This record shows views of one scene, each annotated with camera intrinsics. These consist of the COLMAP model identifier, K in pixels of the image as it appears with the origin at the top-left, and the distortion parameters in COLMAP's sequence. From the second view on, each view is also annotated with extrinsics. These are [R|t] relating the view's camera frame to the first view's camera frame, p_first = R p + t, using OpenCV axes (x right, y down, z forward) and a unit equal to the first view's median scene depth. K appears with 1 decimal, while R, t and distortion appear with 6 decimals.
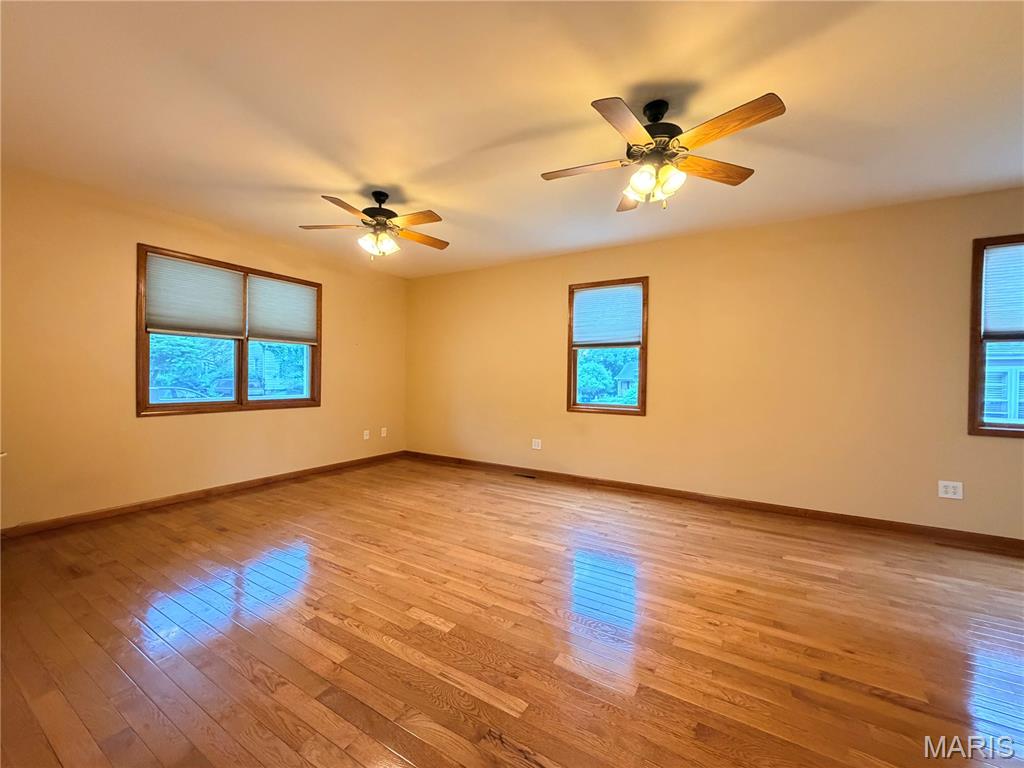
lens RADIAL K [[408.9, 0, 509.1], [0, 408.9, 383.3], [0, 0, 1]] dist [0.000093, 0.000378]
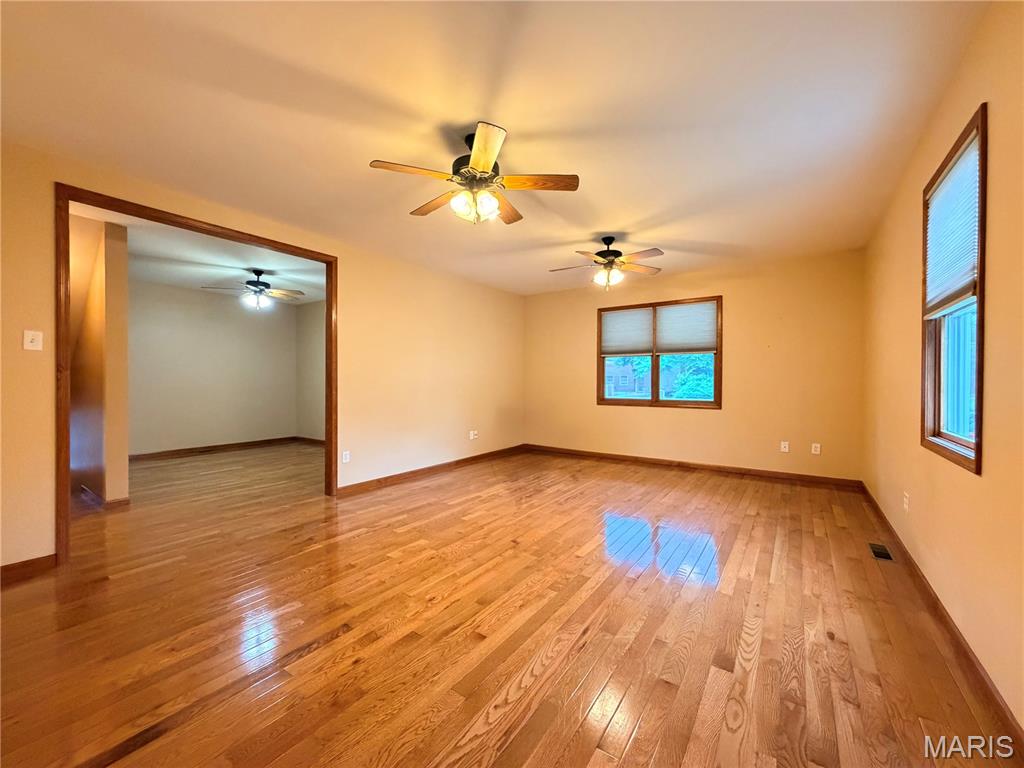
lens RADIAL K [[408.9, 0, 509.1], [0, 408.9, 383.3], [0, 0, 1]] dist [0.000093, 0.000378]
pose [[-0.071863, -0.008700, -0.997377, 0.909243], [-0.014852, 0.999860, -0.007651, 0.006553], [0.997304, 0.014264, -0.071982, 0.730221]]
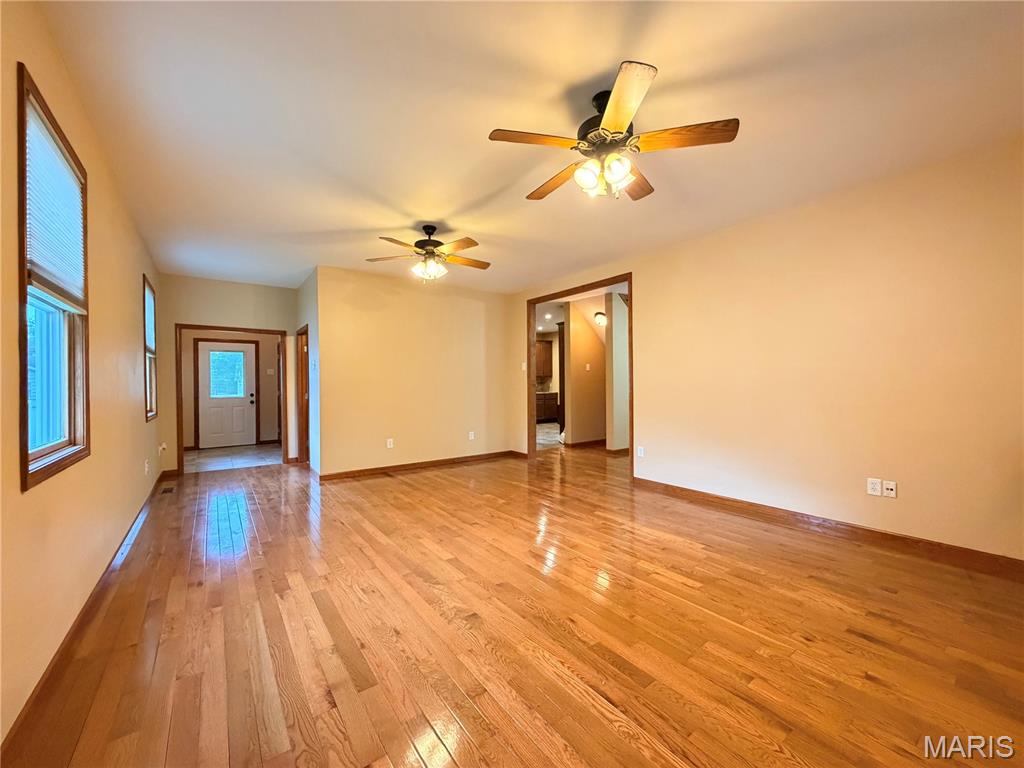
lens RADIAL K [[408.9, 0, 509.1], [0, 408.9, 383.3], [0, 0, 1]] dist [0.000093, 0.000378]
pose [[-0.920839, -0.007608, 0.389870, -0.399103], [-0.000699, 0.999840, 0.017861, -0.018805], [-0.389943, 0.016175, -0.920697, 1.539818]]
